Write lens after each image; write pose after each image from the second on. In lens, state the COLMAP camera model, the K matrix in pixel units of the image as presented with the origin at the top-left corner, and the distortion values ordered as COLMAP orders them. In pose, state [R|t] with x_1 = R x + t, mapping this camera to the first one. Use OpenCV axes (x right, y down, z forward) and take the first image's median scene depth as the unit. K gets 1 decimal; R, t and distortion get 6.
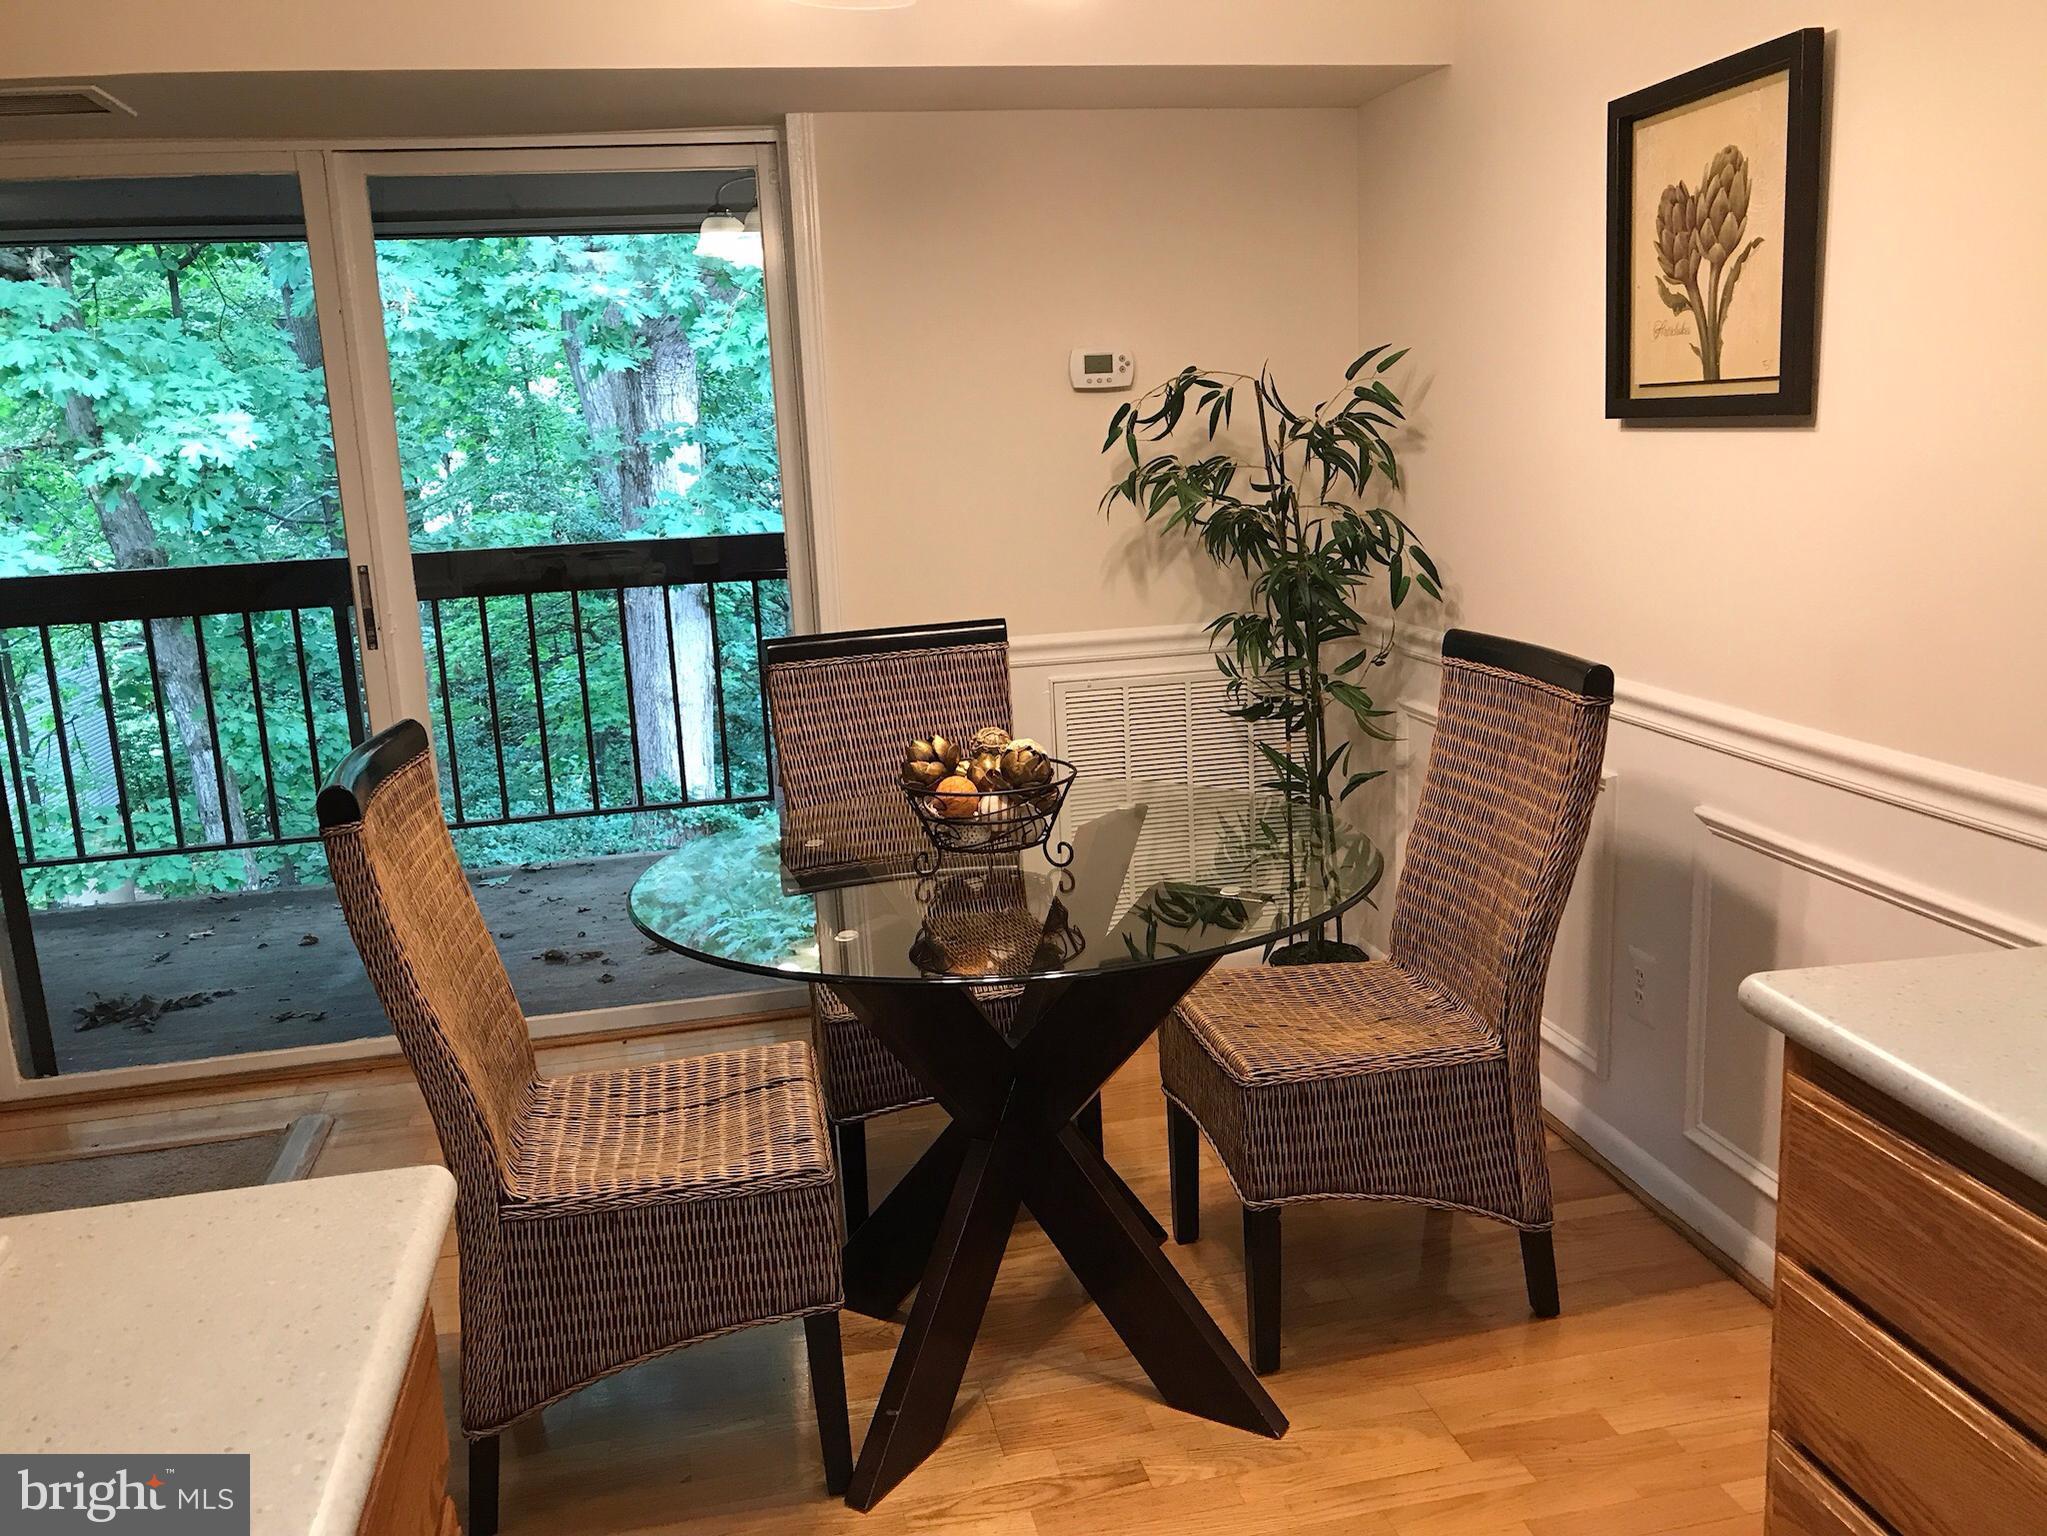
lens RADIAL K [[1715.0, 0, 1025.4], [0, 1715.0, 753.4], [0, 0, 1]] dist [0.111458, -0.147986]
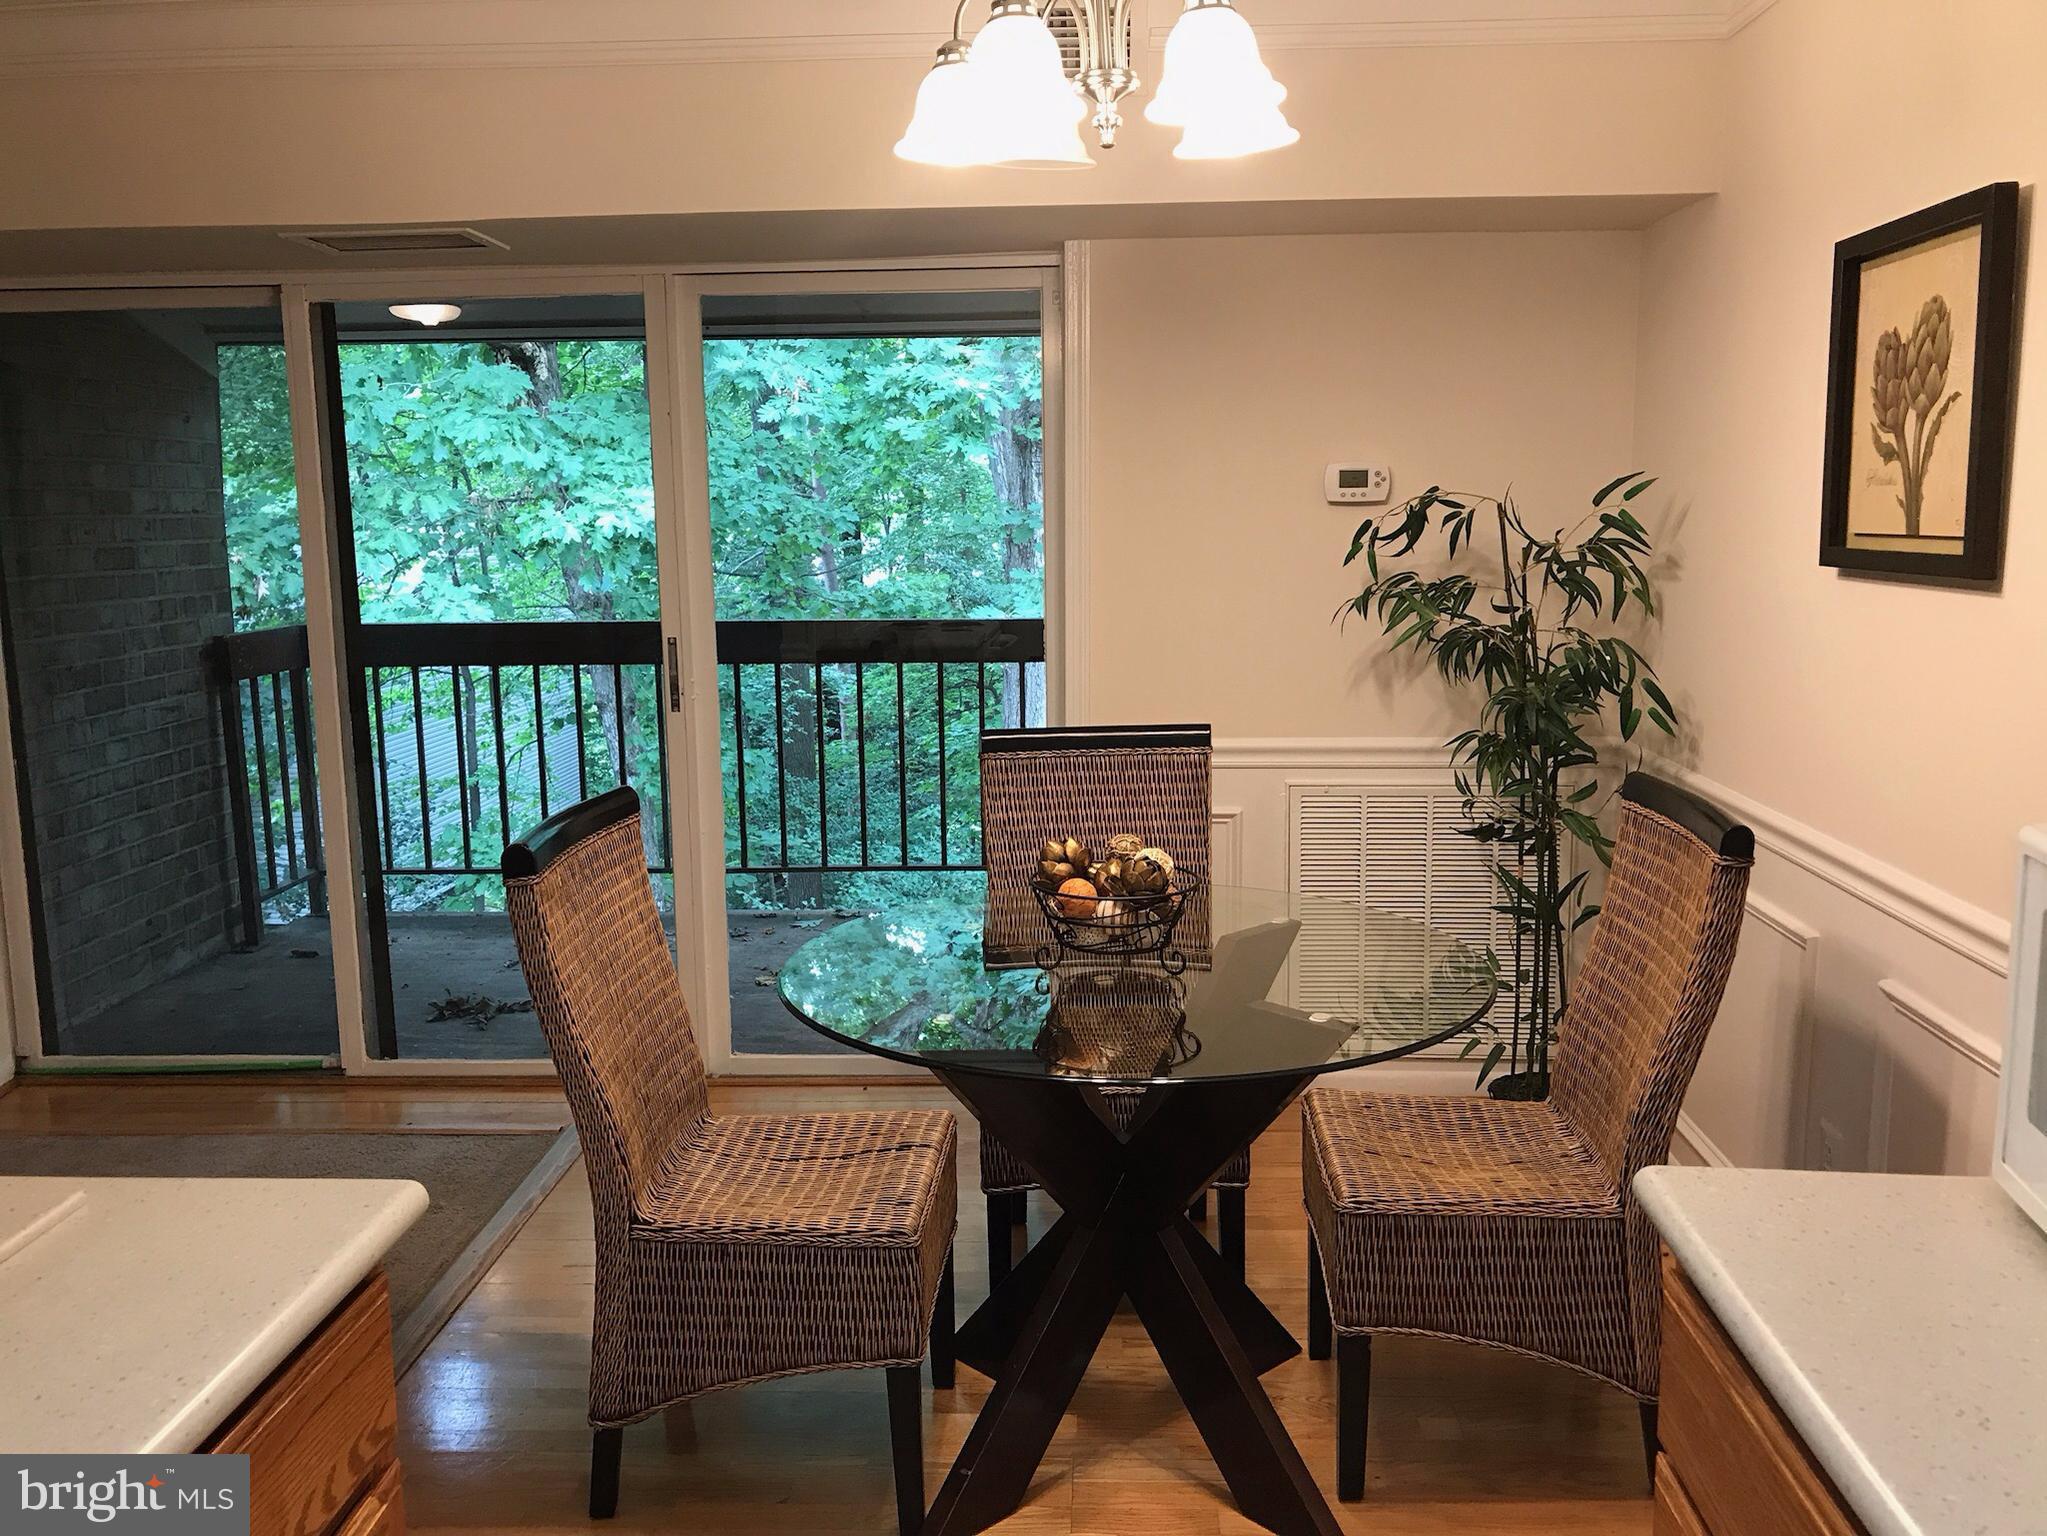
lens RADIAL K [[1715.0, 0, 1027.7], [0, 1715.0, 762.5], [0, 0, 1]] dist [0.064043, -0.003312]
pose [[0.968183, 0.074136, -0.239011, 0.147452], [-0.082031, 0.996359, -0.023241, -0.025785], [0.236418, 0.042108, 0.970739, -0.031736]]
